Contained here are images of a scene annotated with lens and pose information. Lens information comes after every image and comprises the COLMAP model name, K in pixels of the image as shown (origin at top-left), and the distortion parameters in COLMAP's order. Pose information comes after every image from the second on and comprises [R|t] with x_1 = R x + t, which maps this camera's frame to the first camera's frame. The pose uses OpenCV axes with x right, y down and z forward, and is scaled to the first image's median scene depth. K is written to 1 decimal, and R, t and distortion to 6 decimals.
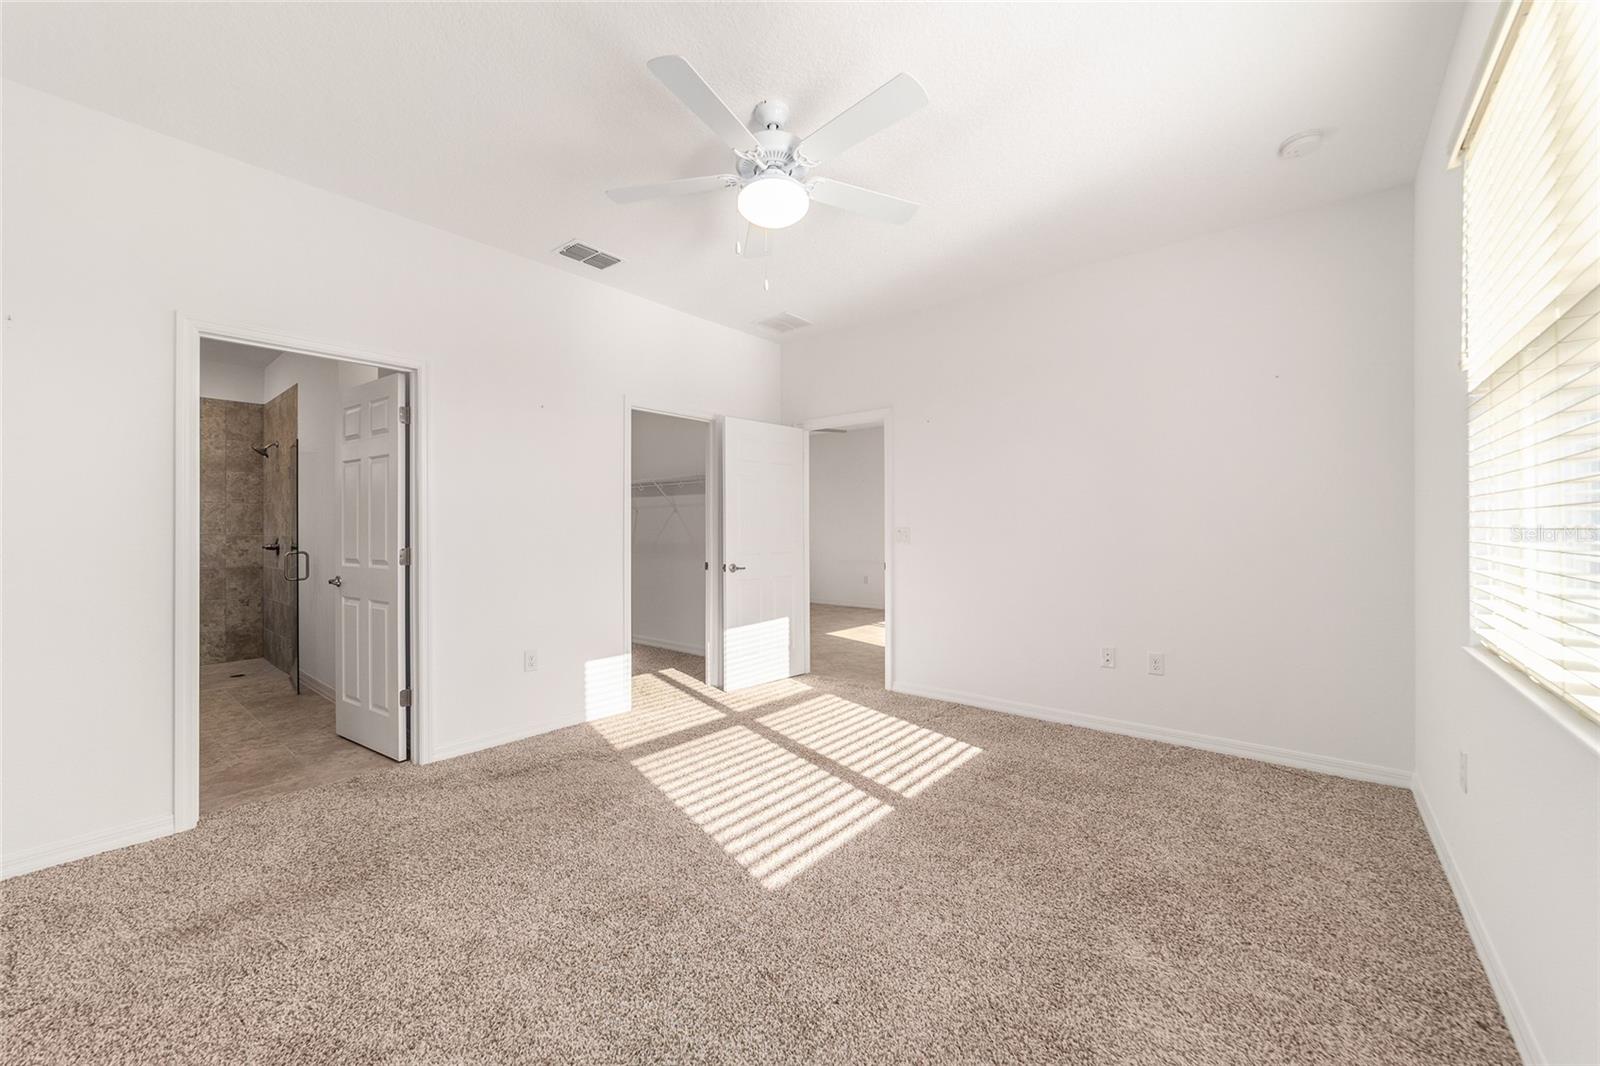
lens RADIAL K [[612.7, 0, 808.8], [0, 612.7, 532.4], [0, 0, 1]] dist [-0.015307, 0.007422]
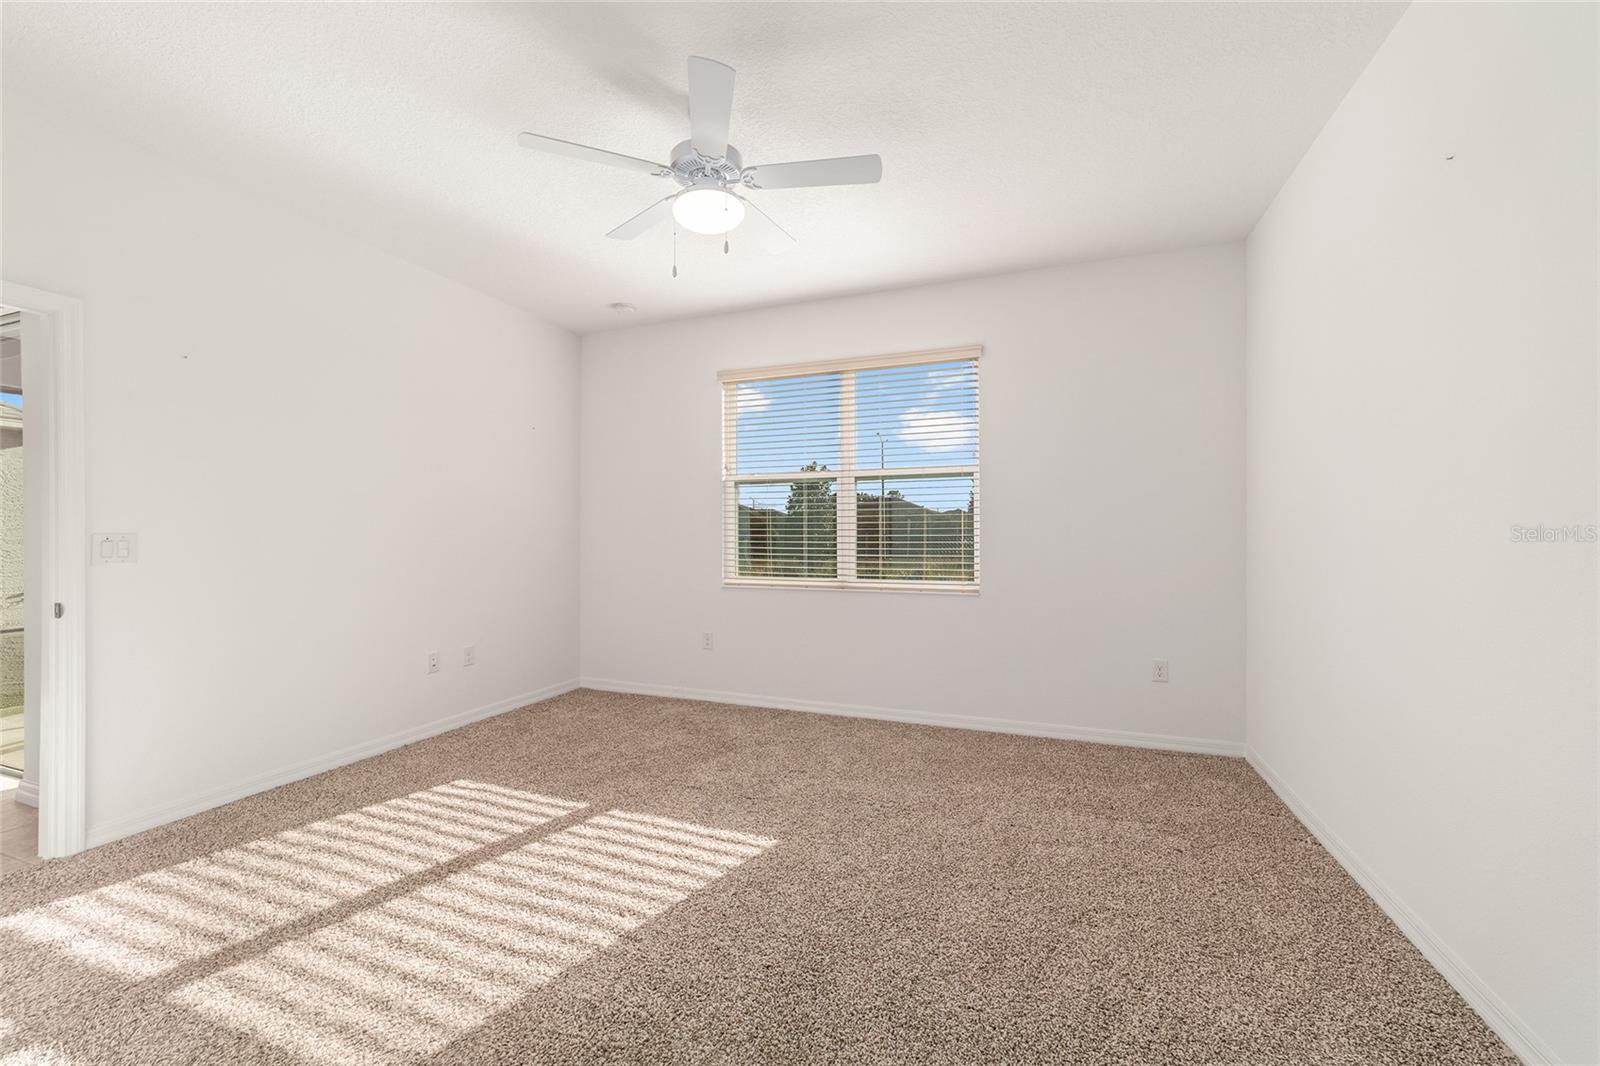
lens RADIAL K [[612.7, 0, 807.2], [0, 612.7, 535.3], [0, 0, 1]] dist [-0.015307, 0.007422]
pose [[-0.313801, 0.007313, 0.949460, -0.750400], [0.001097, 0.999972, -0.007340, 0.002846], [-0.949488, -0.001262, -0.313801, 0.819815]]
